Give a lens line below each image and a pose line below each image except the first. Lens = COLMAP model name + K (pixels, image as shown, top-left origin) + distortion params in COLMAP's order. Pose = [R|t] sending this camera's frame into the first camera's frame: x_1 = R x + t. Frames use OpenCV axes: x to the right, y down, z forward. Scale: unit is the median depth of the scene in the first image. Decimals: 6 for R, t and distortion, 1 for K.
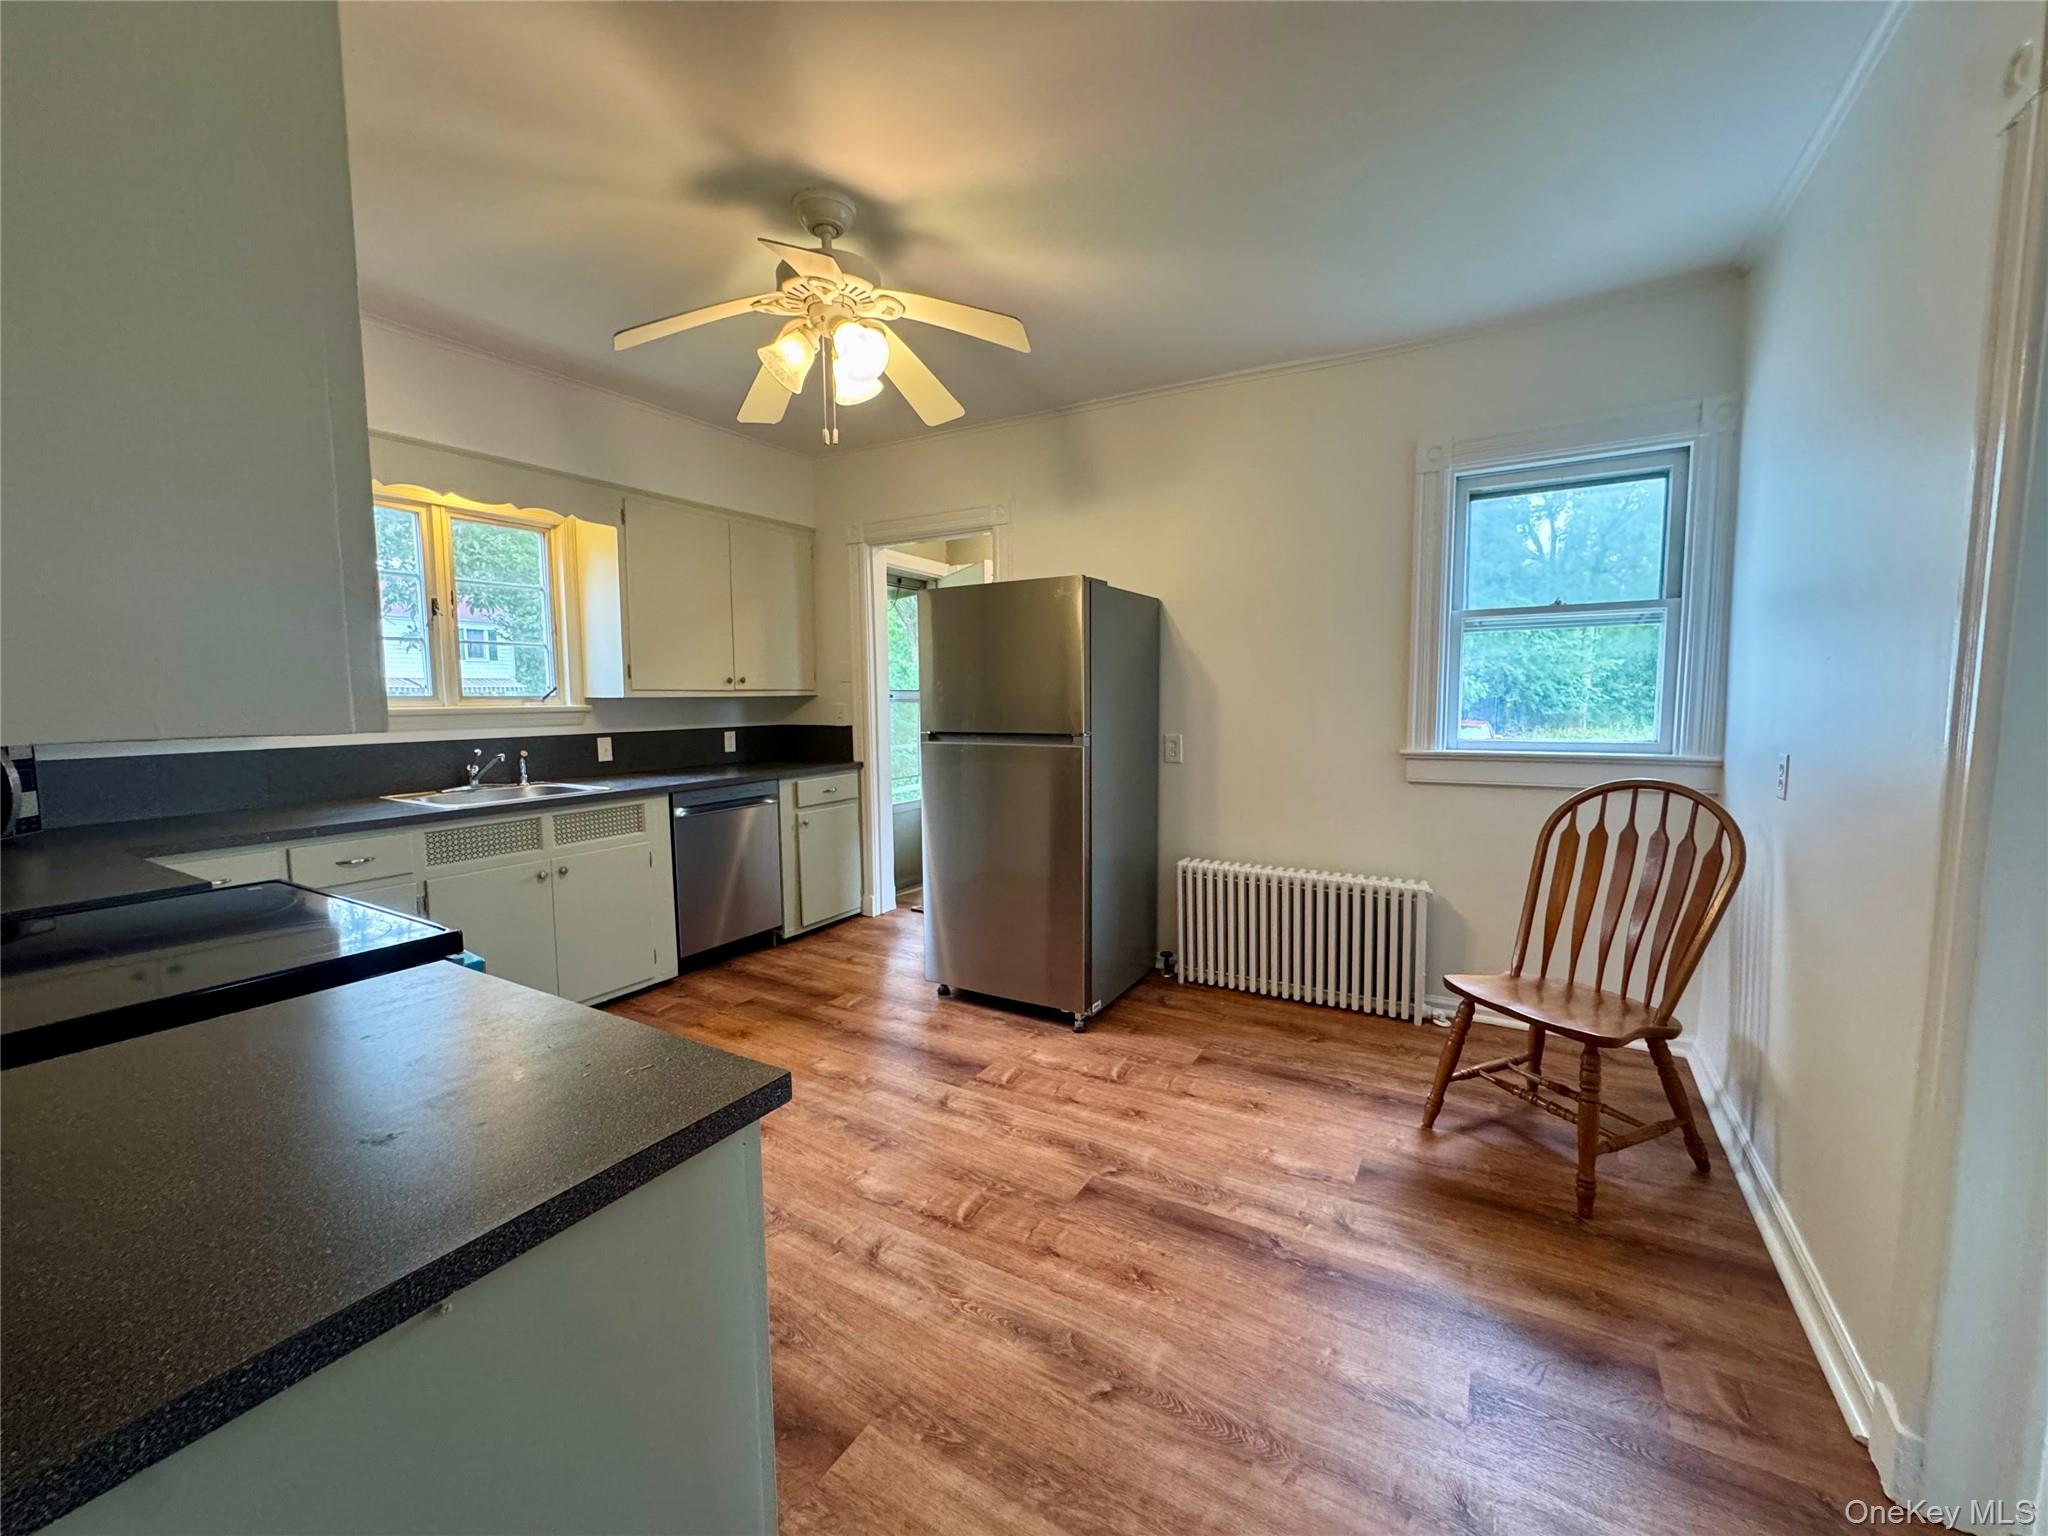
lens RADIAL K [[818.9, 0, 1020.9], [0, 818.9, 767.0], [0, 0, 1]] dist [-0.000226, 0.000190]
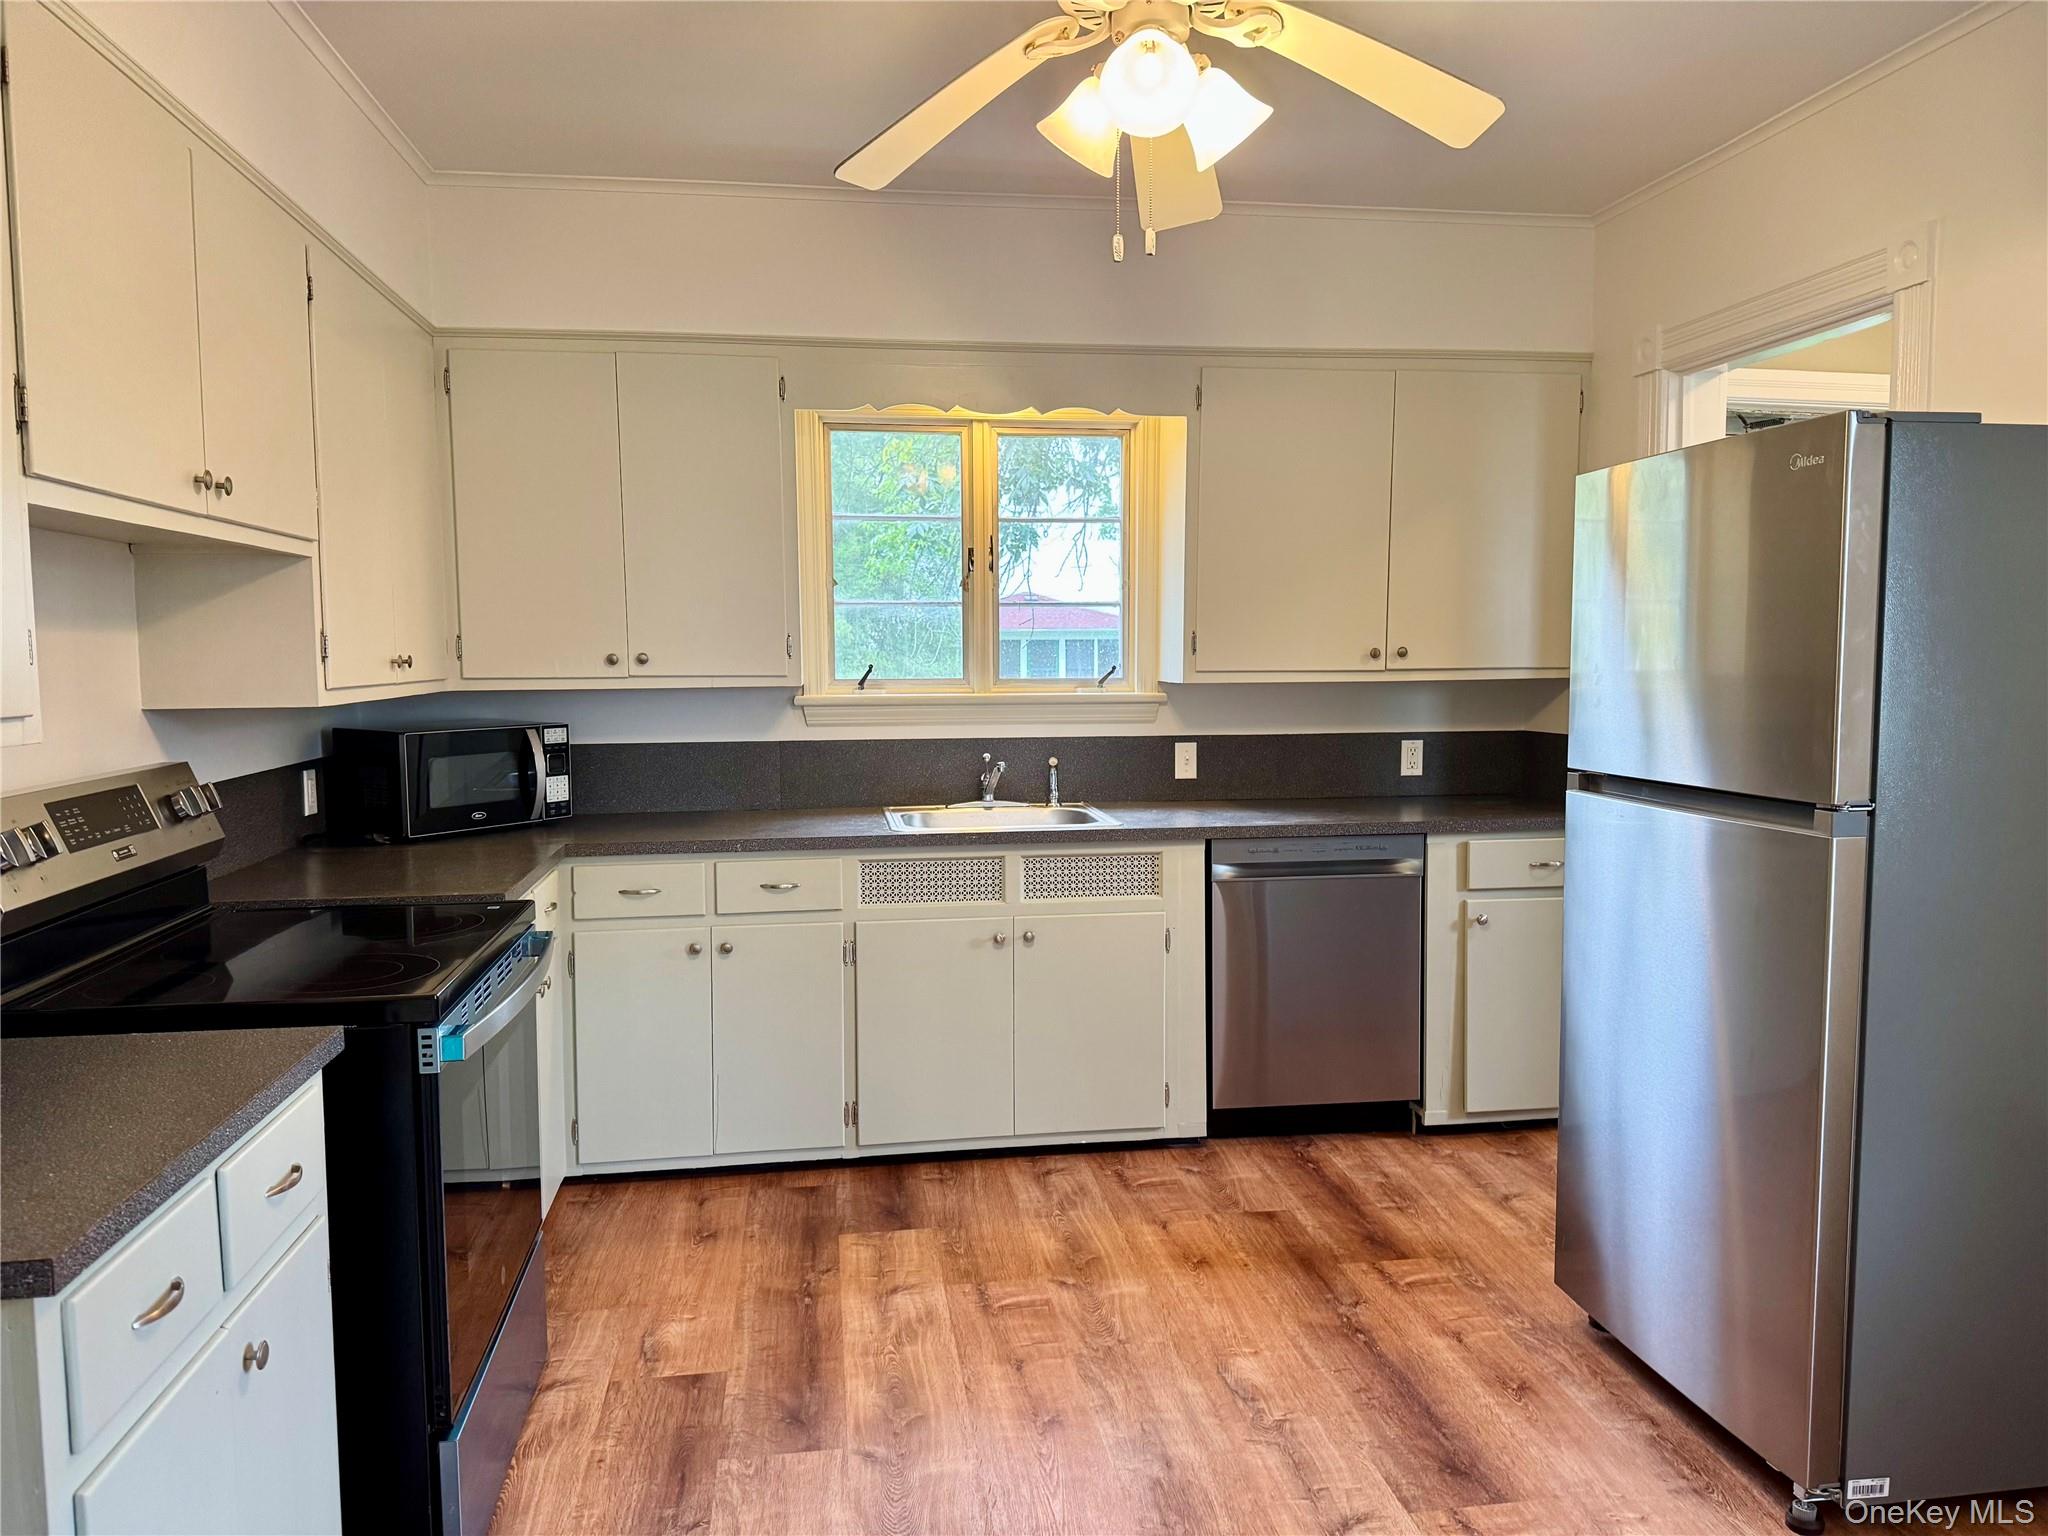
lens RADIAL K [[1424.3, 0, 1024.0], [0, 1424.3, 768.0], [0, 0, 1]] dist [0.133384, -0.190444]
pose [[0.639247, 0.064127, -0.766323, 0.301356], [-0.068893, 0.997286, 0.025986, -0.039590], [0.765909, 0.036182, 0.641930, 0.191462]]
